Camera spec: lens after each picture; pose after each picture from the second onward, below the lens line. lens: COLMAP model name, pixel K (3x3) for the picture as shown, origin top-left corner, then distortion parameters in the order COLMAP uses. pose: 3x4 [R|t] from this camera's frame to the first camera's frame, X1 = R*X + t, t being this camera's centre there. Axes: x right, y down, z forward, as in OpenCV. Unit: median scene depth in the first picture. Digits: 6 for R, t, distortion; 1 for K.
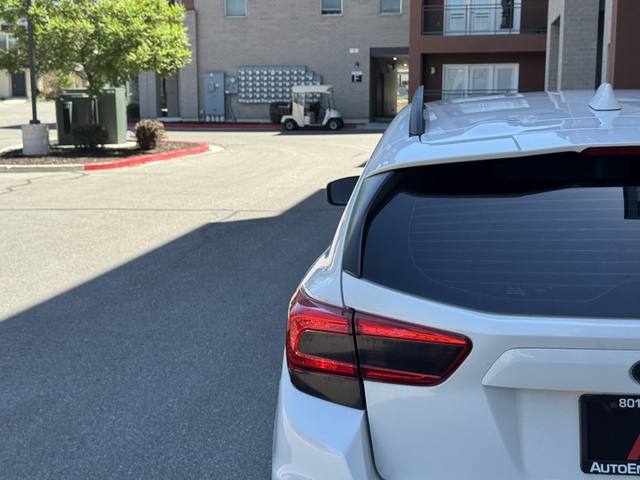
lens RADIAL K [[914.6, 0, 320.0], [0, 914.6, 240.0], [0, 0, 1]] dist [0.189430, -0.468652]
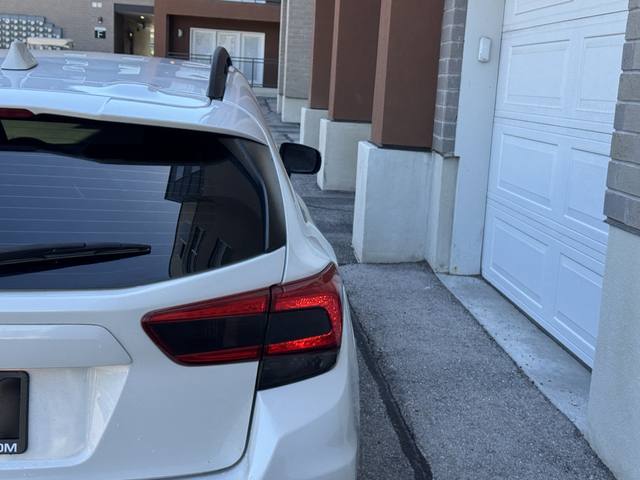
lens RADIAL K [[914.6, 0, 320.0], [0, 914.6, 240.0], [0, 0, 1]] dist [0.189430, -0.468652]
pose [[0.969962, 0.017113, 0.242655, 0.040530], [-0.026078, 0.999089, 0.033778, -0.000745], [-0.241856, -0.039092, 0.969524, 0.000468]]
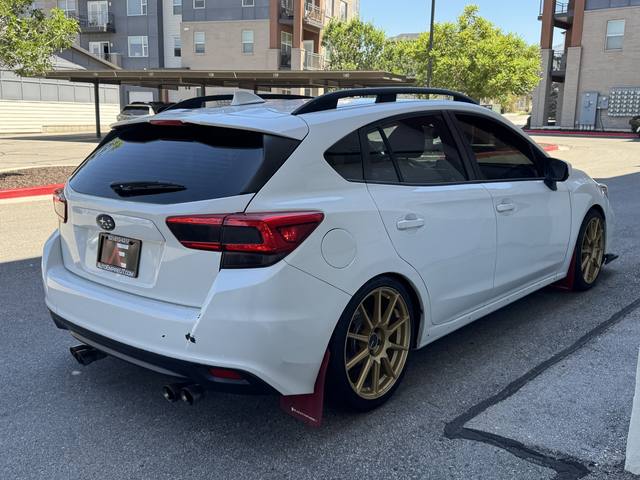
lens RADIAL K [[667.2, 0, 320.0], [0, 667.2, 240.0], [0, 0, 1]] dist [-0.012023, -0.032267]
pose [[0.820210, 0.122268, -0.558843, 0.123852], [-0.101801, 0.992496, 0.067733, 0.001875], [0.562931, 0.001336, 0.826503, 0.000365]]
